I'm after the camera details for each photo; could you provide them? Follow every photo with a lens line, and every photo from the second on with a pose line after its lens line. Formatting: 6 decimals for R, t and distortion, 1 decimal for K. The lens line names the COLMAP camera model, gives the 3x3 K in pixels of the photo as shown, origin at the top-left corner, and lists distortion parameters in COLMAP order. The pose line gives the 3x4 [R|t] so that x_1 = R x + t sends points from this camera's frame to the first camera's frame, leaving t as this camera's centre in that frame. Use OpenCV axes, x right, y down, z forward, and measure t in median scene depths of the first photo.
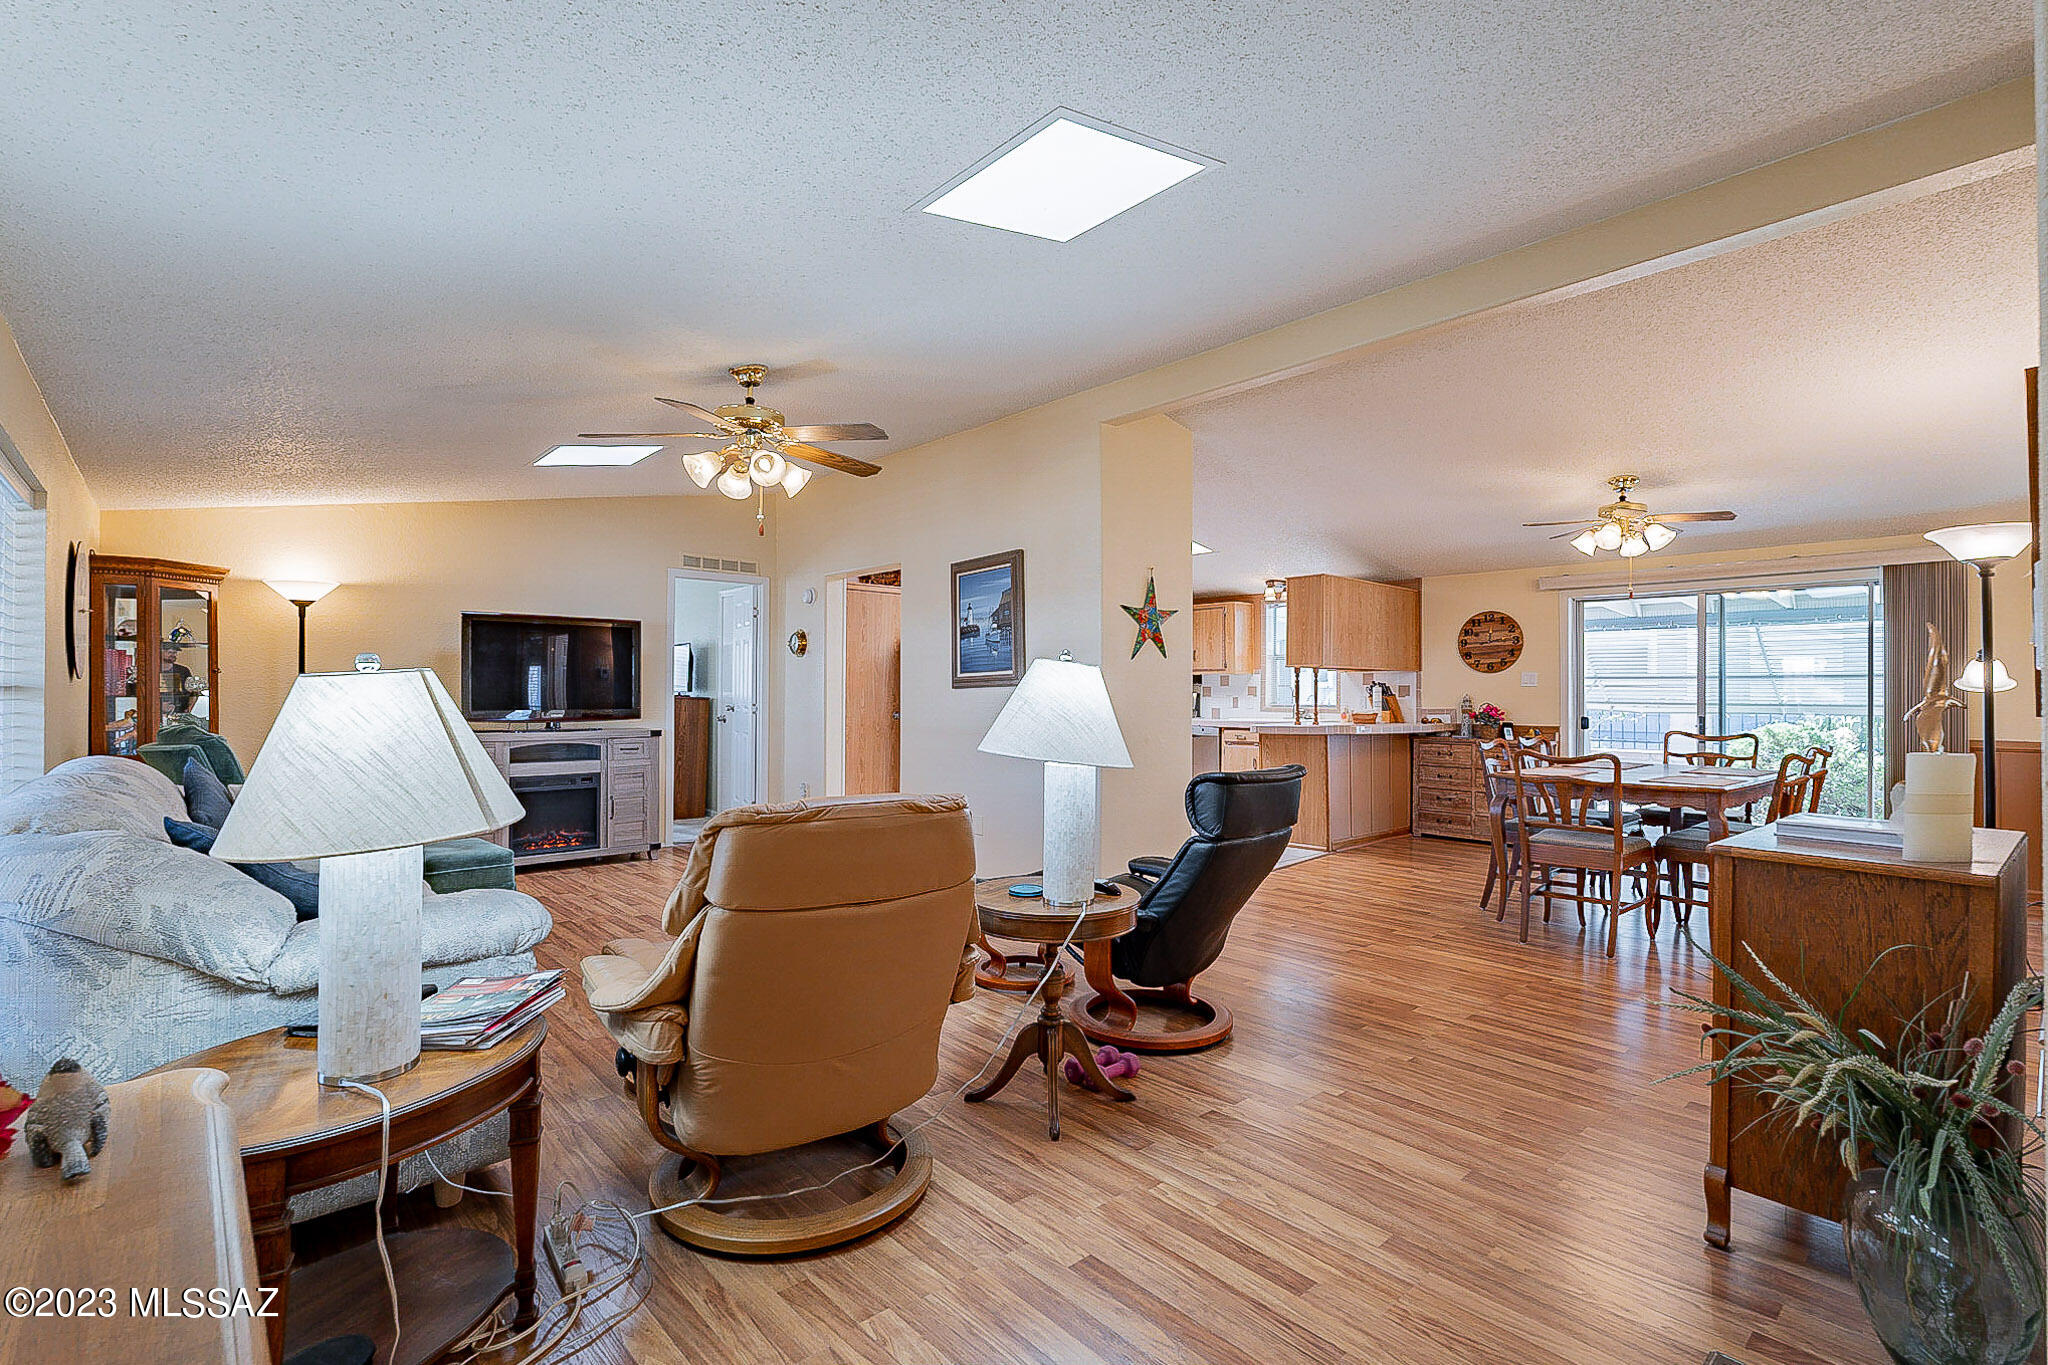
lens RADIAL K [[934.1, 0, 1024.0], [0, 934.1, 682.5], [0, 0, 1]] dist [0.000067, 0.000003]
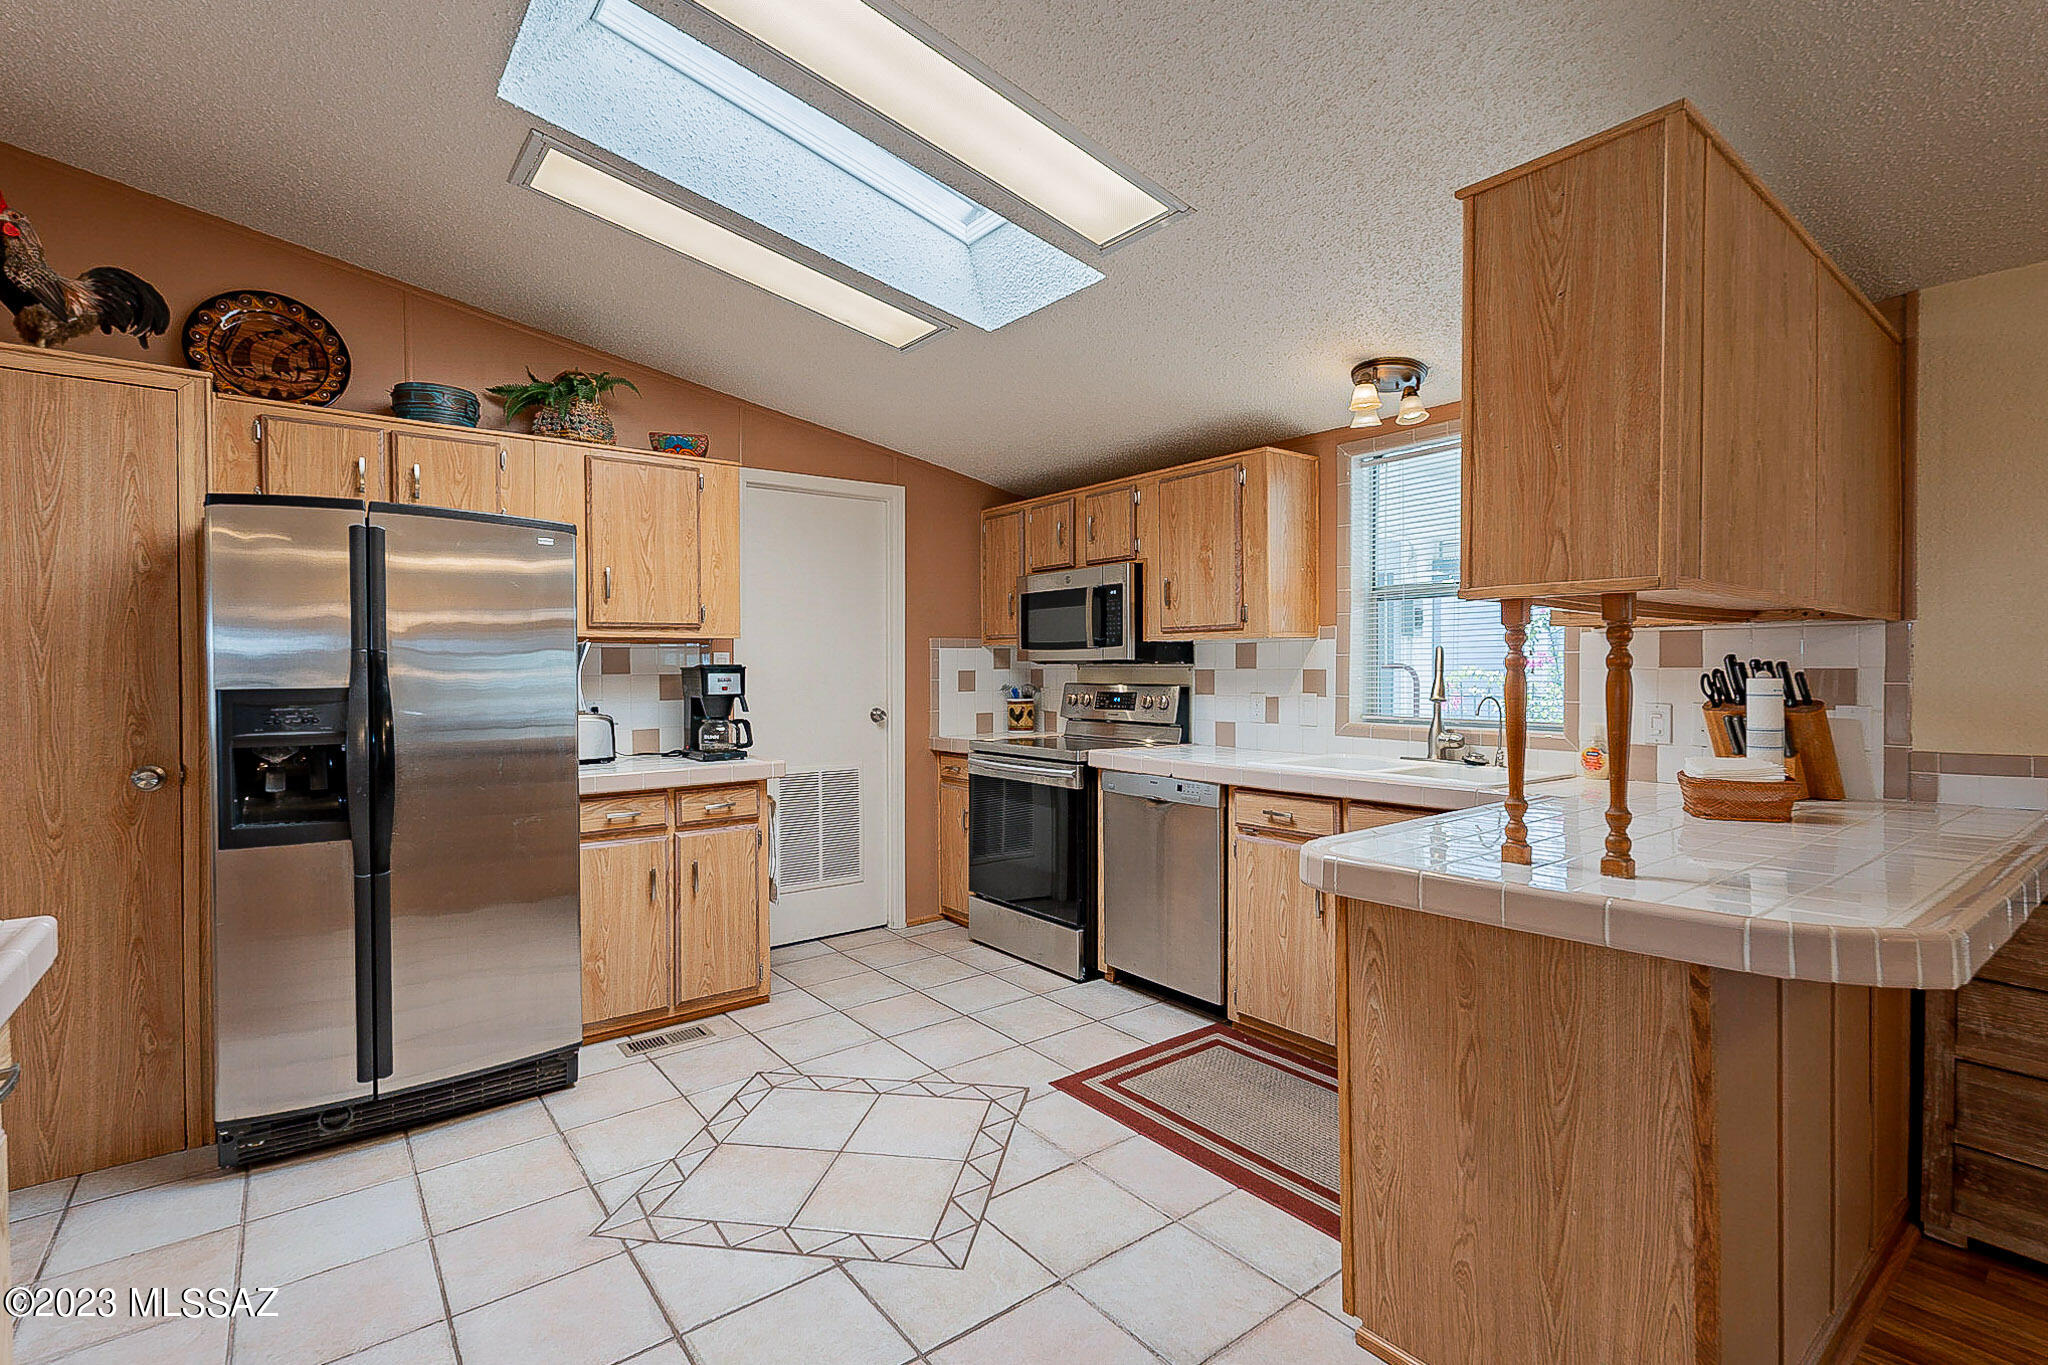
lens RADIAL K [[939.2, 0, 1021.1], [0, 939.2, 682.5], [0, 0, 1]] dist [0.000689, -0.001034]
pose [[0.997299, -0.006474, -0.073165, 0.181034], [0.008675, 0.999518, 0.029807, -0.004105], [0.072937, -0.030361, 0.996874, 0.719966]]
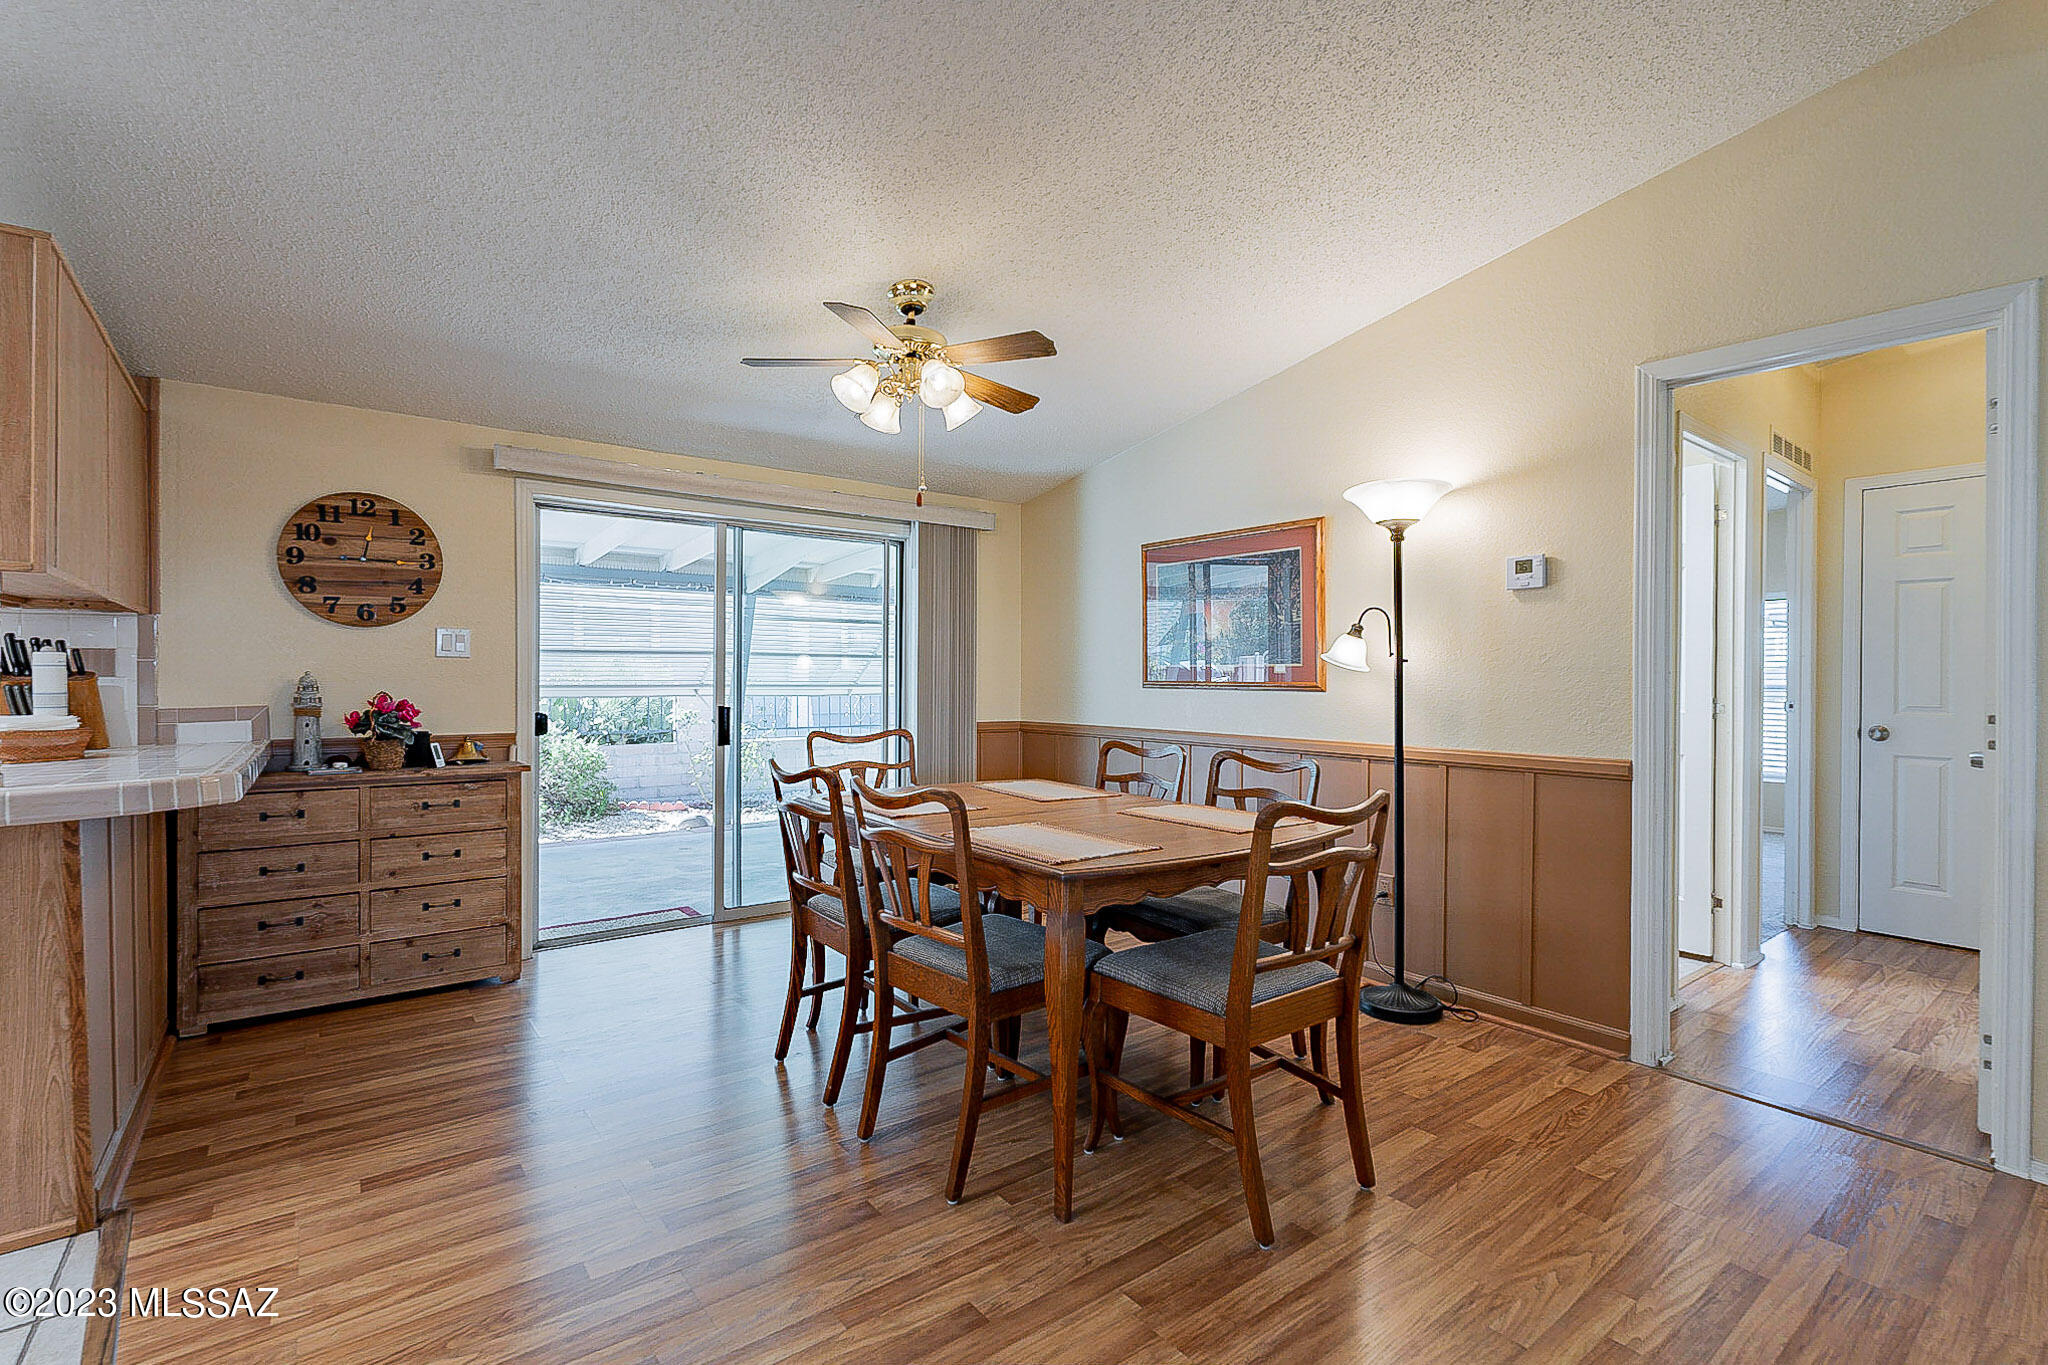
lens RADIAL K [[939.2, 0, 1021.1], [0, 939.2, 682.5], [0, 0, 1]] dist [0.000689, -0.001034]
pose [[0.088278, -0.008389, 0.996061, 0.062220], [-0.015985, 0.999824, 0.009838, 0.007475], [-0.995968, -0.016791, 0.088128, 0.622271]]
